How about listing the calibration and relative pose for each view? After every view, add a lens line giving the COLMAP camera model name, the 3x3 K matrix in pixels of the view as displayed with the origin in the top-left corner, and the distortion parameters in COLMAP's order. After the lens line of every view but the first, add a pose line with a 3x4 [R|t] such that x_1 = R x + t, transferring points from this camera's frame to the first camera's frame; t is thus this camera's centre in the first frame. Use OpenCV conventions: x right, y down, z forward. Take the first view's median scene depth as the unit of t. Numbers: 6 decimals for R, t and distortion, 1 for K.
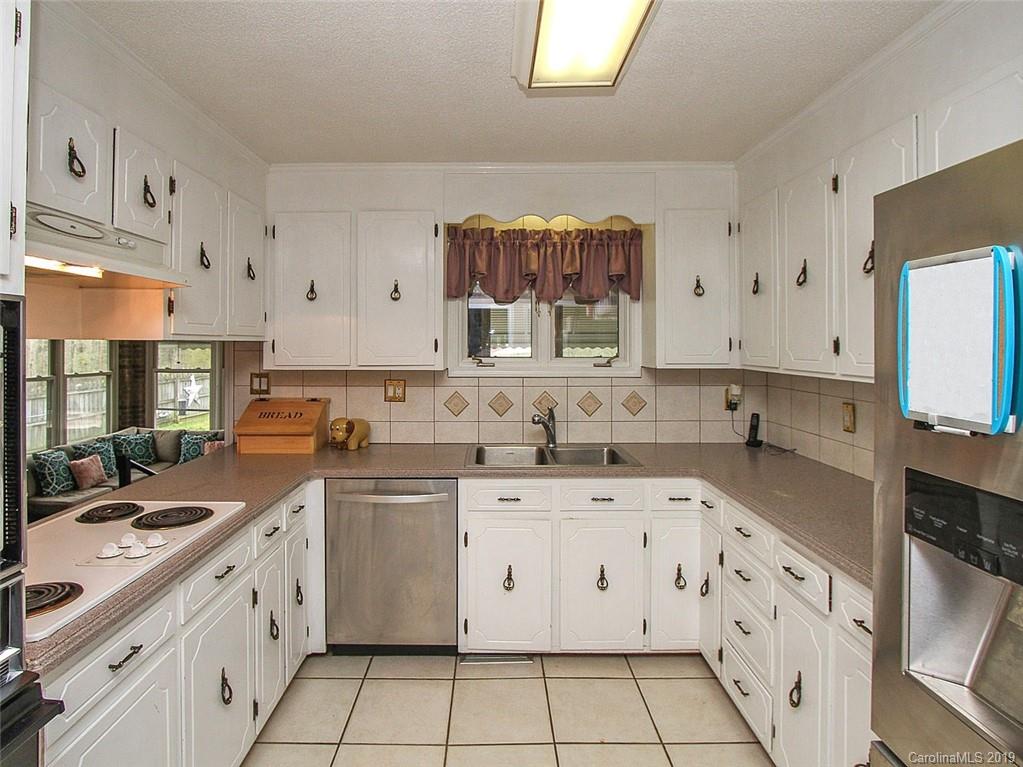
lens RADIAL K [[556.6, 0, 490.2], [0, 556.6, 338.5], [0, 0, 1]] dist [-0.034387, 0.011821]
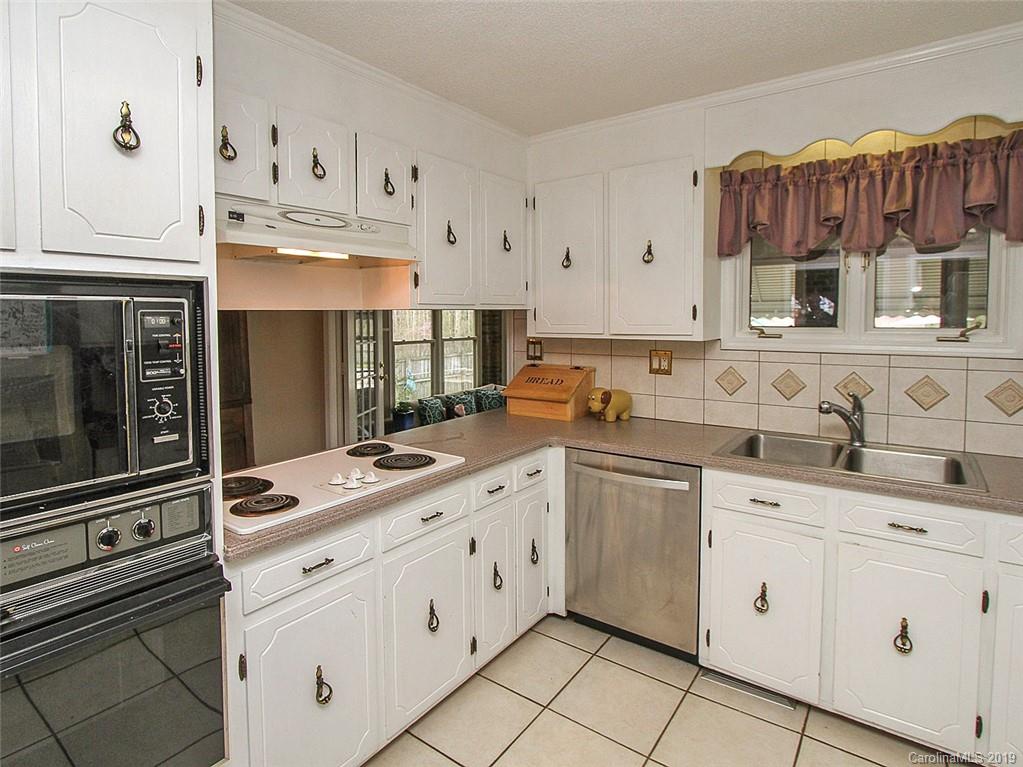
lens RADIAL K [[556.6, 0, 490.2], [0, 556.6, 338.5], [0, 0, 1]] dist [-0.034387, 0.011821]
pose [[0.795059, 0.020233, -0.606195, 0.167927], [0.013573, 0.998600, 0.051133, 0.004294], [0.606381, -0.048881, 0.793671, 0.113623]]
